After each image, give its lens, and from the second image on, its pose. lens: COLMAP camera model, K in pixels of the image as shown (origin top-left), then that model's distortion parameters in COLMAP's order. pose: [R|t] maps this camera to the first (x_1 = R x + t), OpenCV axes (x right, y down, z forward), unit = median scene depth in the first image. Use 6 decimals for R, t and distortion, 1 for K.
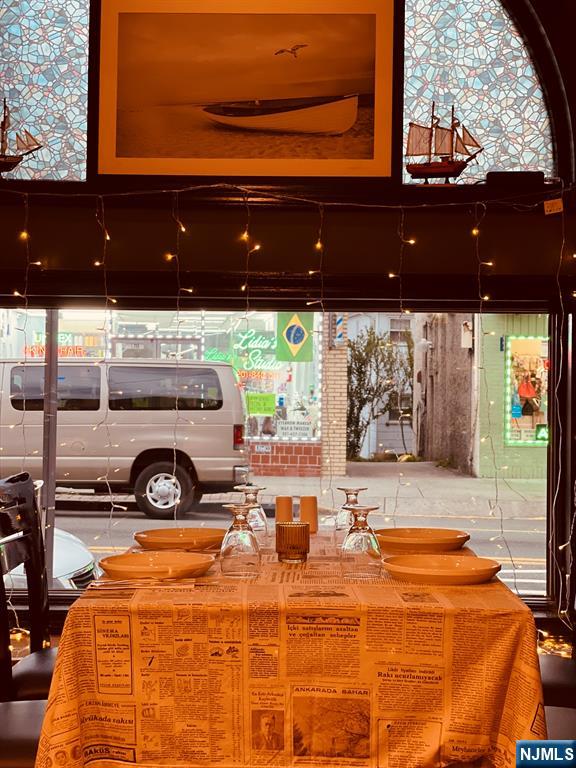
lens RADIAL K [[1463.9, 0, 288.0], [0, 1463.9, 384.0], [0, 0, 1]] dist [0.195296, -0.239207]
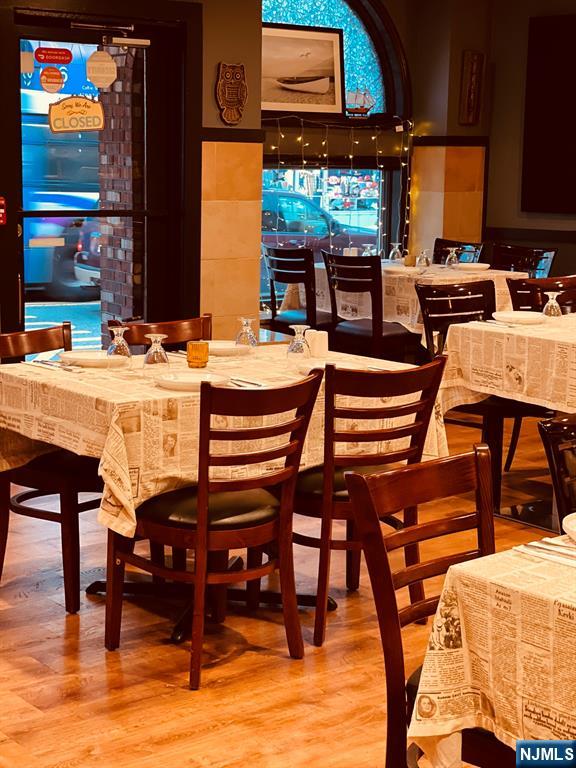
lens RADIAL K [[1463.9, 0, 288.0], [0, 1463.9, 384.0], [0, 0, 1]] dist [0.195296, -0.239207]
pose [[0.757648, -0.100218, 0.644923, -1.563697], [-0.003625, 0.987479, 0.157708, -0.083418], [-0.652653, -0.121825, 0.747799, -0.769059]]
